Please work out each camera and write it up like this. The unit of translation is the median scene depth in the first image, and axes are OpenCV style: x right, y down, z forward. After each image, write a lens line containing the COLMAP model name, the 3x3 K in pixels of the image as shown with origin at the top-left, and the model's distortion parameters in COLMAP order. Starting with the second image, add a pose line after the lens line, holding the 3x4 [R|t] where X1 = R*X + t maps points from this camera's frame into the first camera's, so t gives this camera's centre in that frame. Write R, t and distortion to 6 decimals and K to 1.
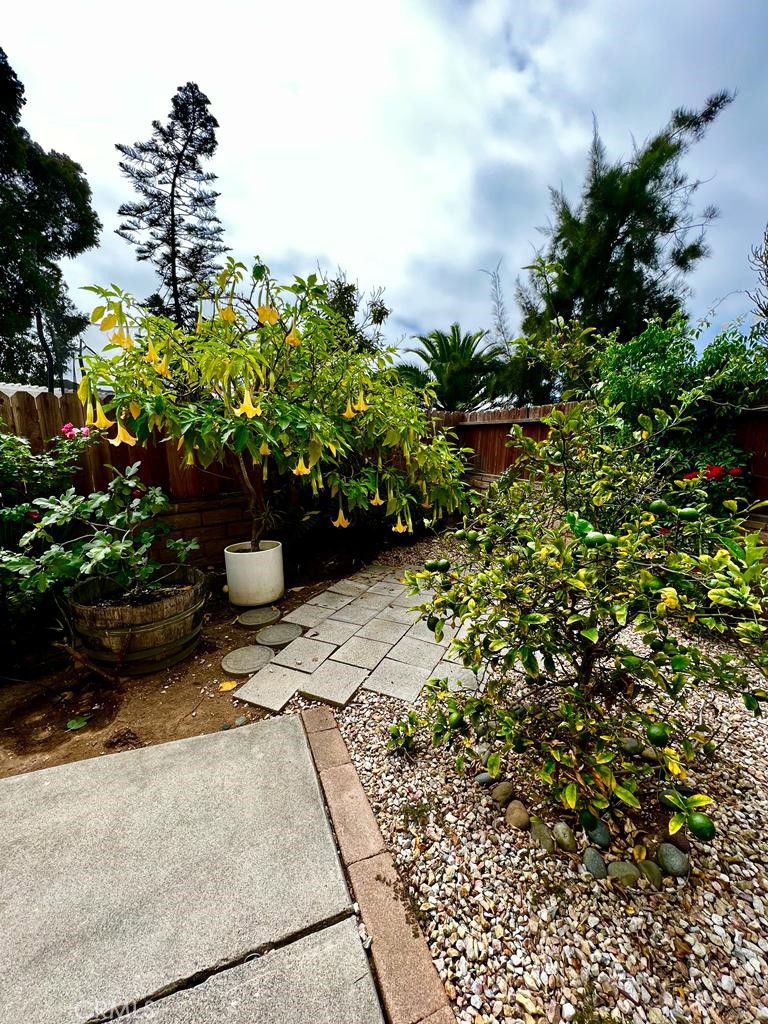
lens RADIAL K [[408.3, 0, 386.3], [0, 408.3, 515.2], [0, 0, 1]] dist [0.000651, -0.000283]
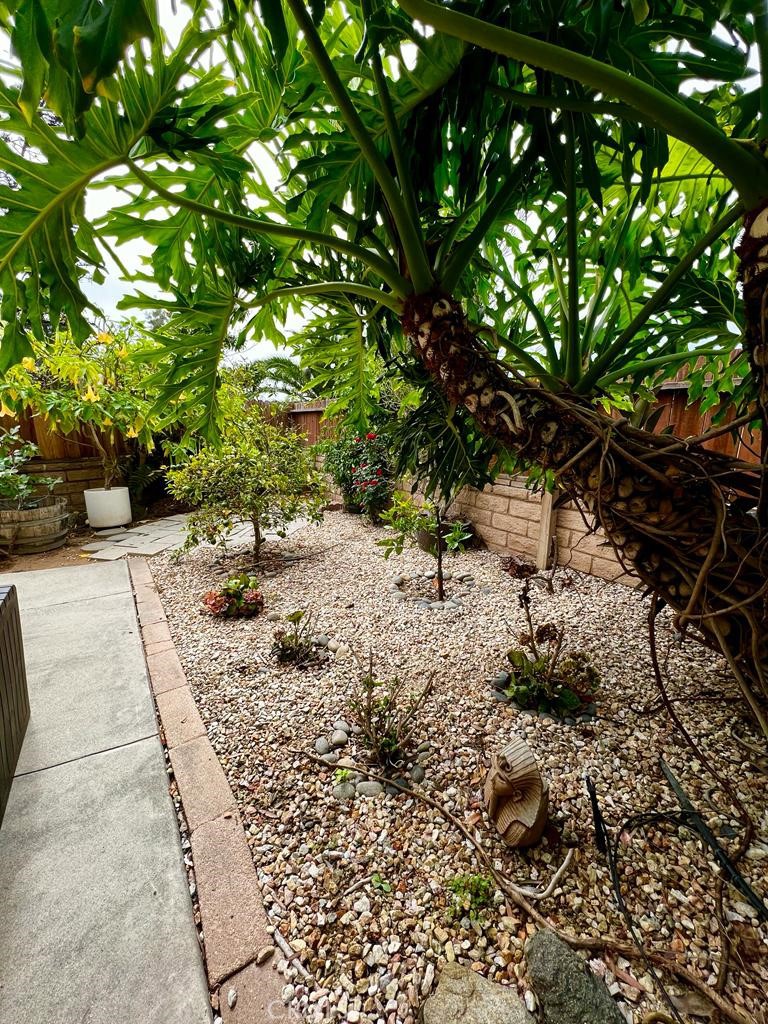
lens RADIAL K [[408.3, 0, 384.3], [0, 408.3, 511.1], [0, 0, 1]] dist [0.000651, -0.000283]
pose [[0.974487, -0.033969, 0.221858, 0.419615], [0.030664, 0.999362, 0.018324, 0.205746], [-0.222339, -0.011053, 0.974907, -0.861496]]
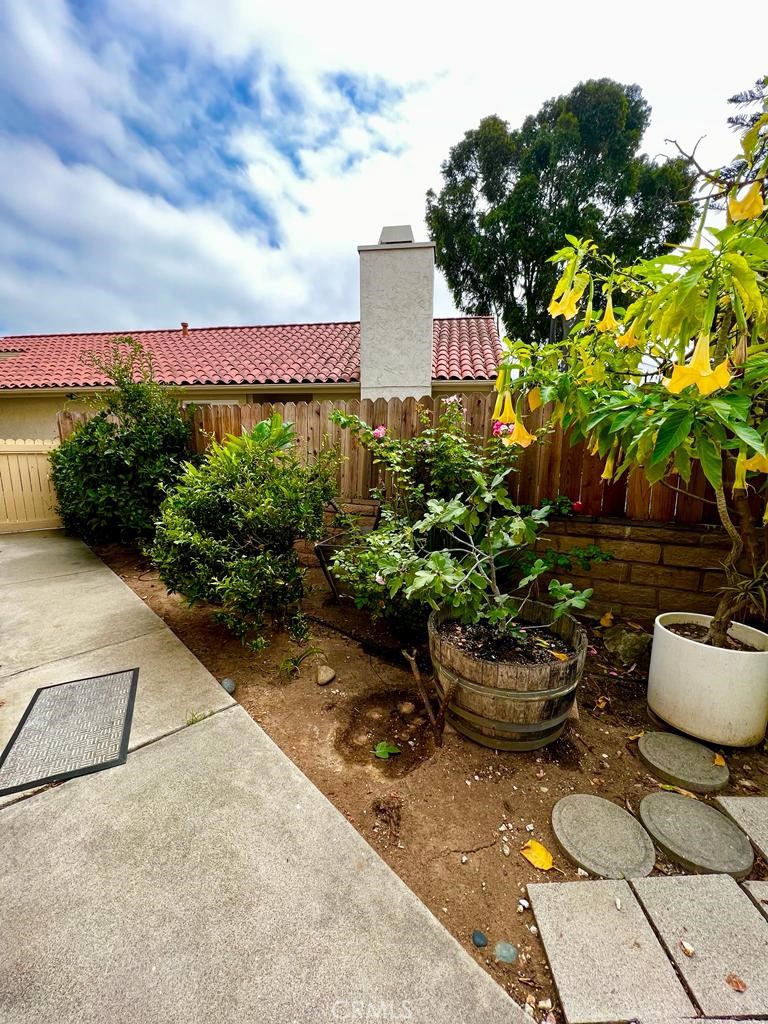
lens RADIAL K [[408.3, 0, 381.0], [0, 408.3, 511.4], [0, 0, 1]] dist [0.000651, -0.000283]
pose [[0.373327, 0.167187, -0.912511, -0.015184], [-0.177817, 0.978285, 0.106489, -0.081057], [0.910499, 0.122505, 0.394948, 0.442659]]
